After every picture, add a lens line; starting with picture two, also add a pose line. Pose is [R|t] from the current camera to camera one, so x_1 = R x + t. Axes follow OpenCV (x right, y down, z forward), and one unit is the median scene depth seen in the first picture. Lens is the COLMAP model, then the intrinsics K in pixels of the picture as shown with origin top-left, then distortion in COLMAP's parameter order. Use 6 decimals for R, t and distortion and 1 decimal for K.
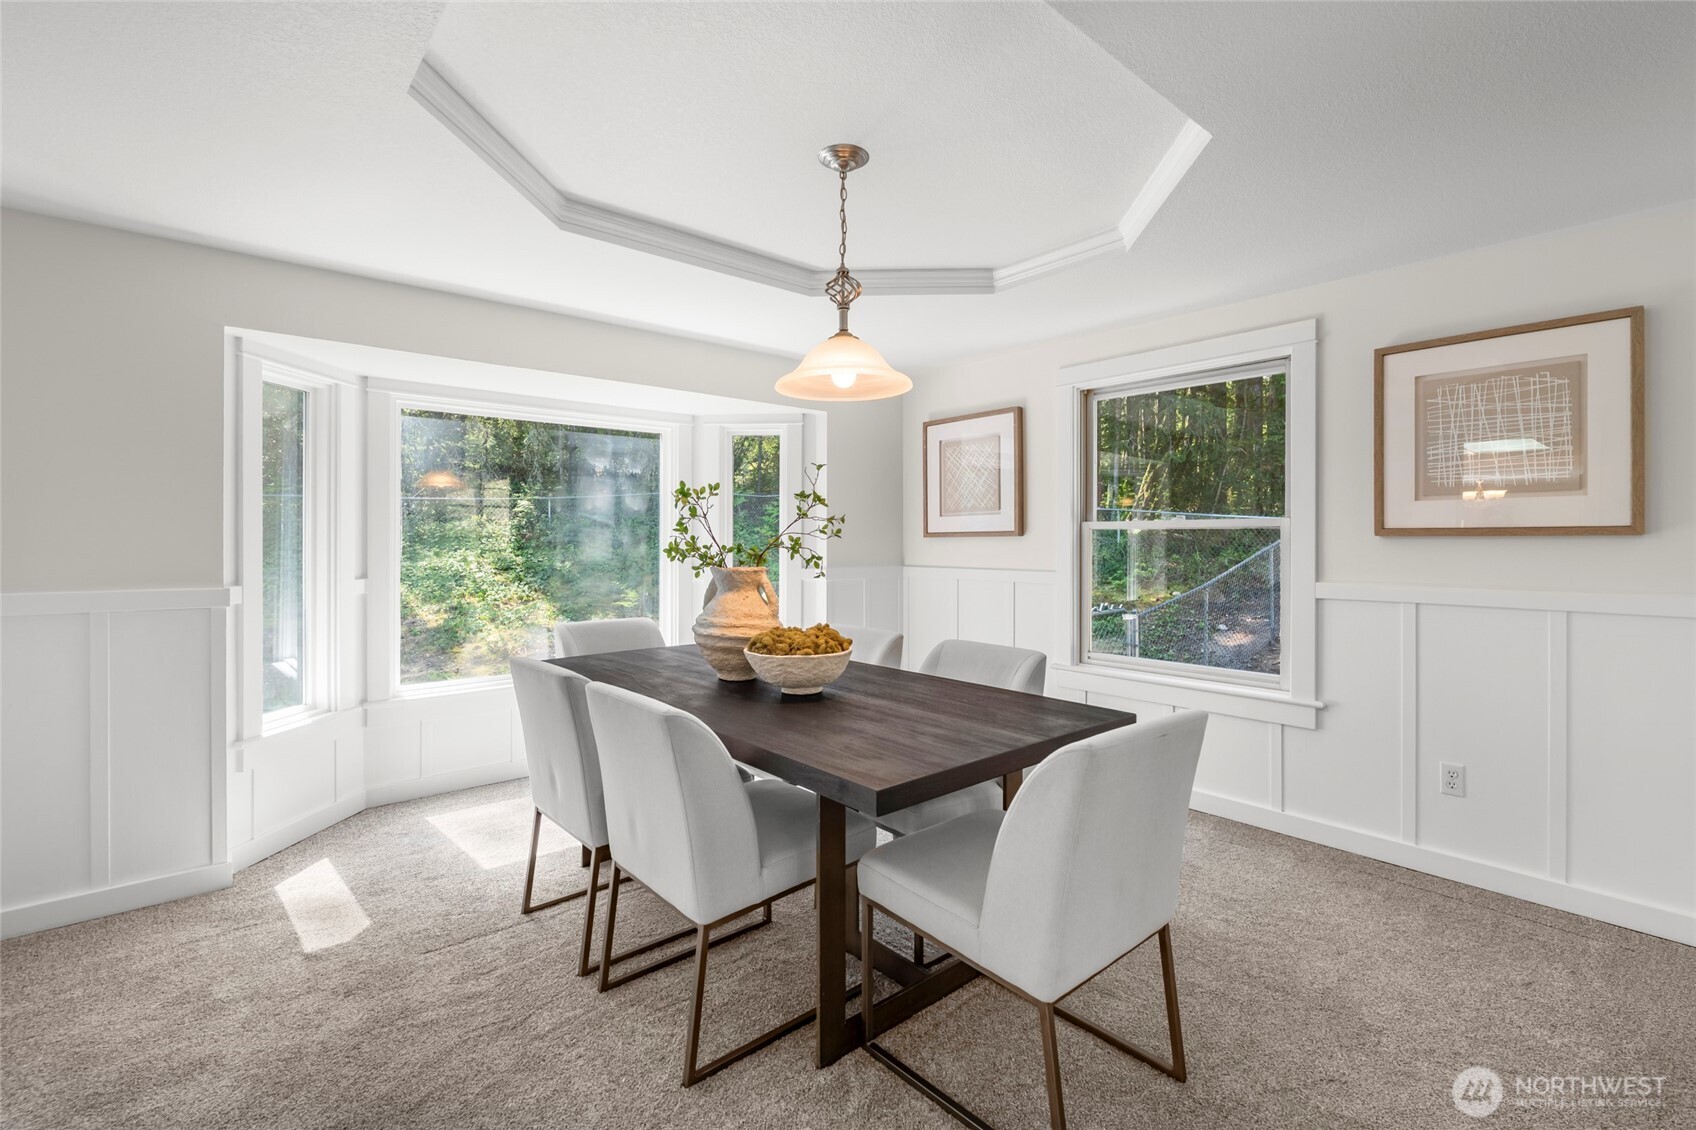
lens RADIAL K [[779.5, 0, 849.1], [0, 779.5, 530.3], [0, 0, 1]] dist [-0.003414, -0.000071]
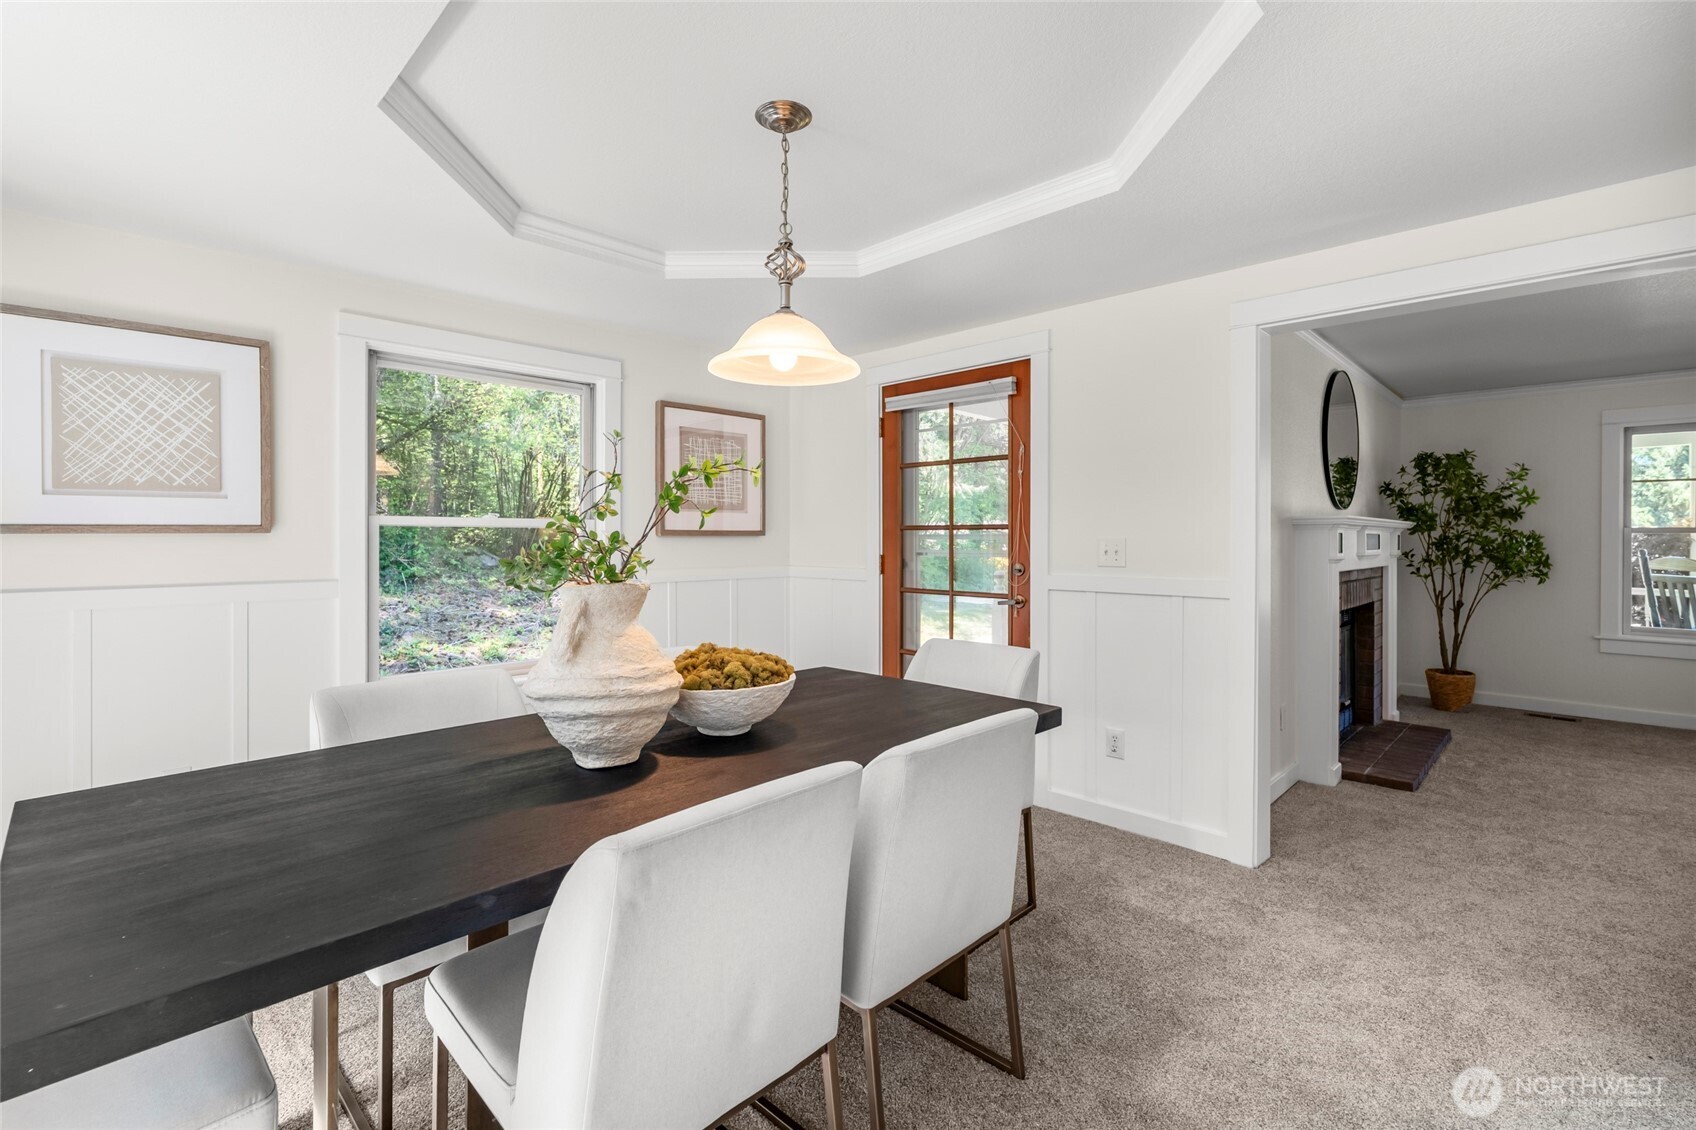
lens RADIAL K [[749.7, 0, 847.6], [0, 749.7, 541.8], [0, 0, 1]] dist [-0.005562, 0.000166]
pose [[-0.097724, -0.005913, 0.995196, -0.584723], [-0.013358, 0.999900, 0.004630, 0.007217], [-0.995124, -0.012841, -0.097793, 0.671836]]
